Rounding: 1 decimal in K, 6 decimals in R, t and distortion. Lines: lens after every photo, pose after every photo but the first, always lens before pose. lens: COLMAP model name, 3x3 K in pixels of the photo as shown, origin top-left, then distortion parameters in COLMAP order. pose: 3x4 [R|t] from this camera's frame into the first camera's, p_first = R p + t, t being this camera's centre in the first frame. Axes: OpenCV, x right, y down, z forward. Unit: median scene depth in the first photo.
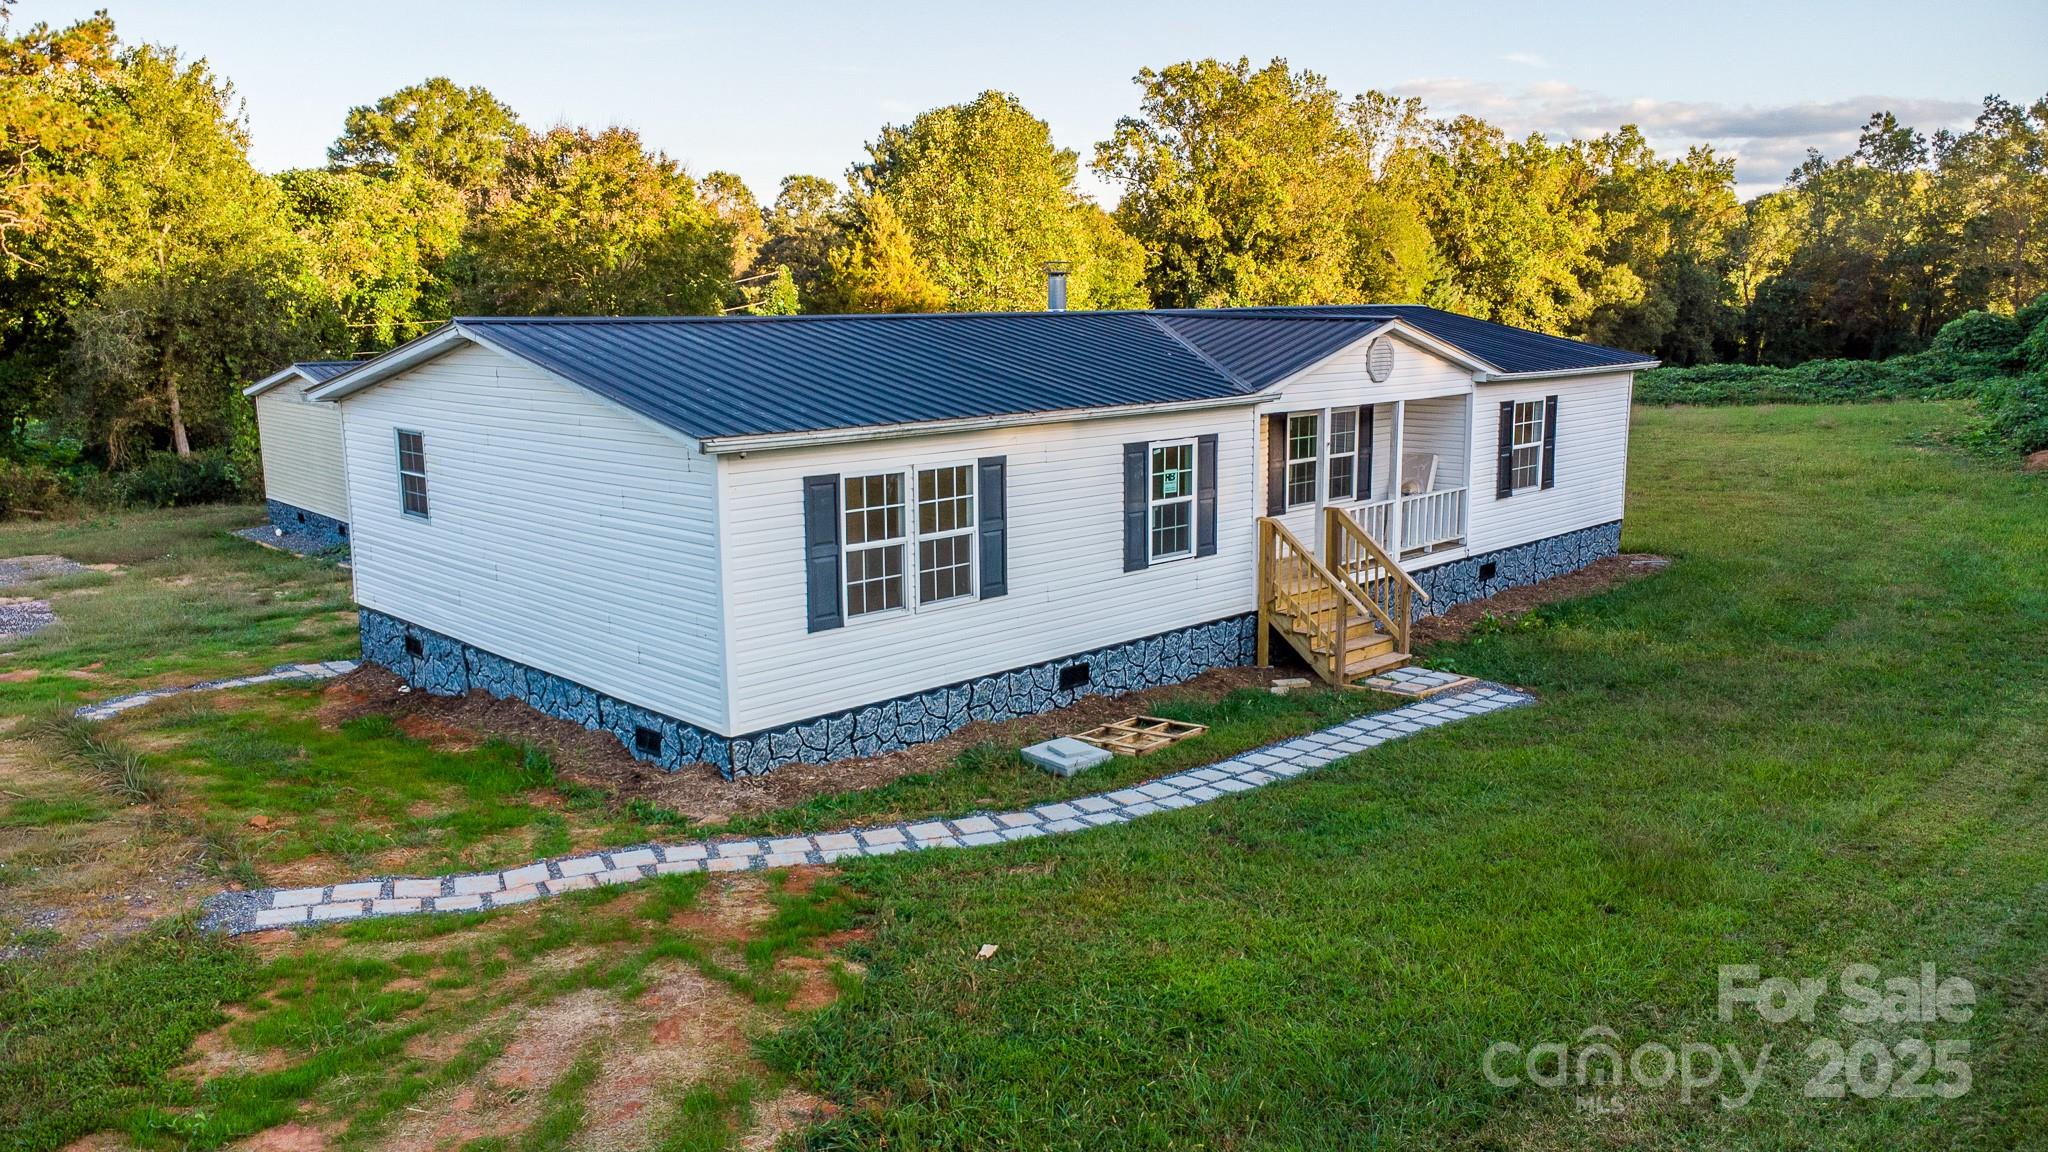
lens RADIAL K [[1486.9, 0, 1027.1], [0, 1486.9, 588.3], [0, 0, 1]] dist [0.024670, -0.022586]
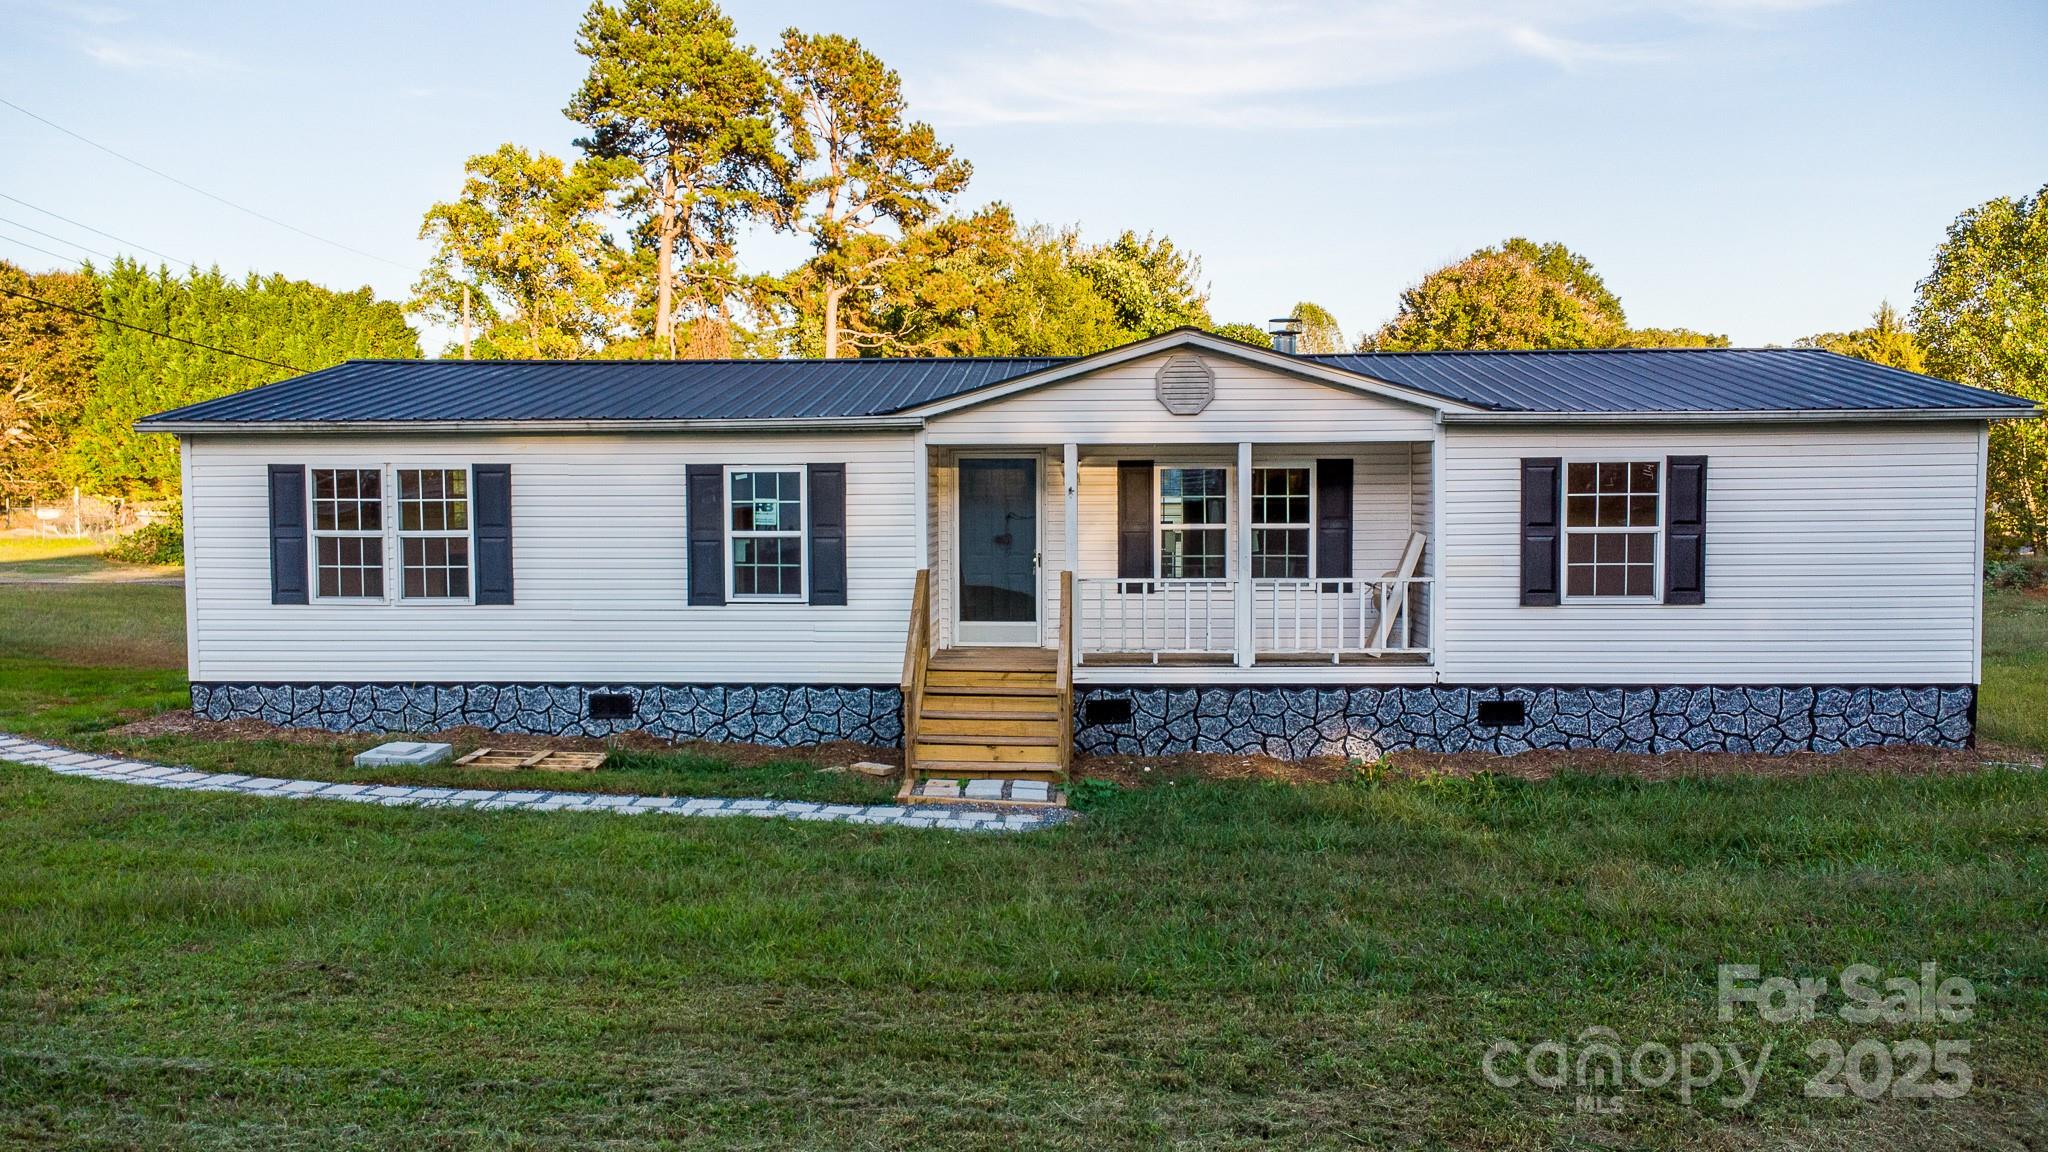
lens RADIAL K [[1486.9, 0, 1026.6], [0, 1486.9, 566.8], [0, 0, 1]] dist [0.024670, -0.022586]
pose [[0.677567, 0.047907, -0.733899, 0.930698], [-0.141166, 0.987793, -0.065850, -0.003305], [0.721786, 0.148219, 0.676059, 0.561810]]
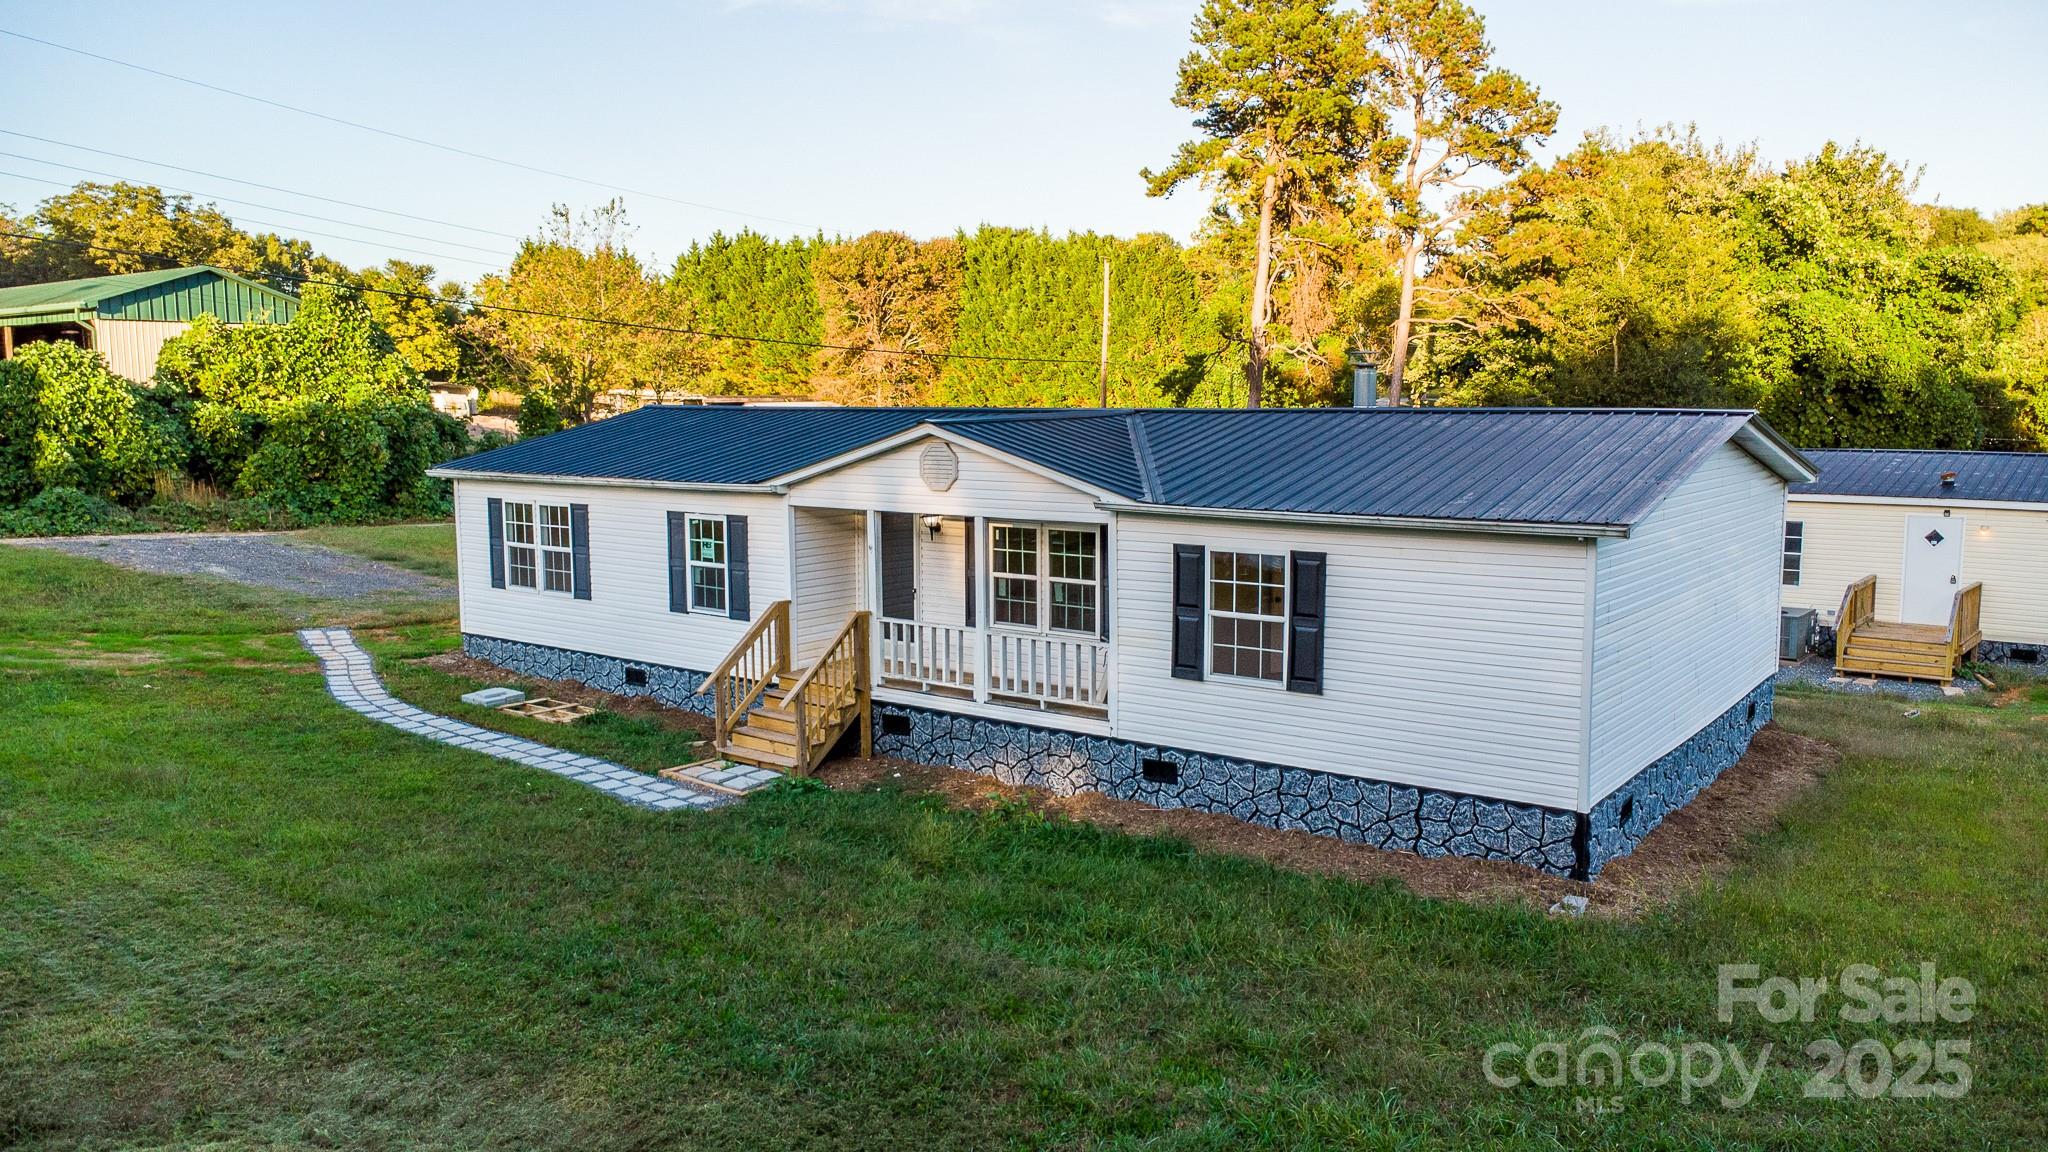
lens RADIAL K [[1486.9, 0, 1030.0], [0, 1486.9, 571.8], [0, 0, 1]] dist [0.024670, -0.022586]
pose [[0.151047, 0.128177, -0.980181, 1.443195], [-0.185032, 0.977699, 0.099339, -0.241722], [0.971055, 0.166360, 0.171395, 1.142326]]
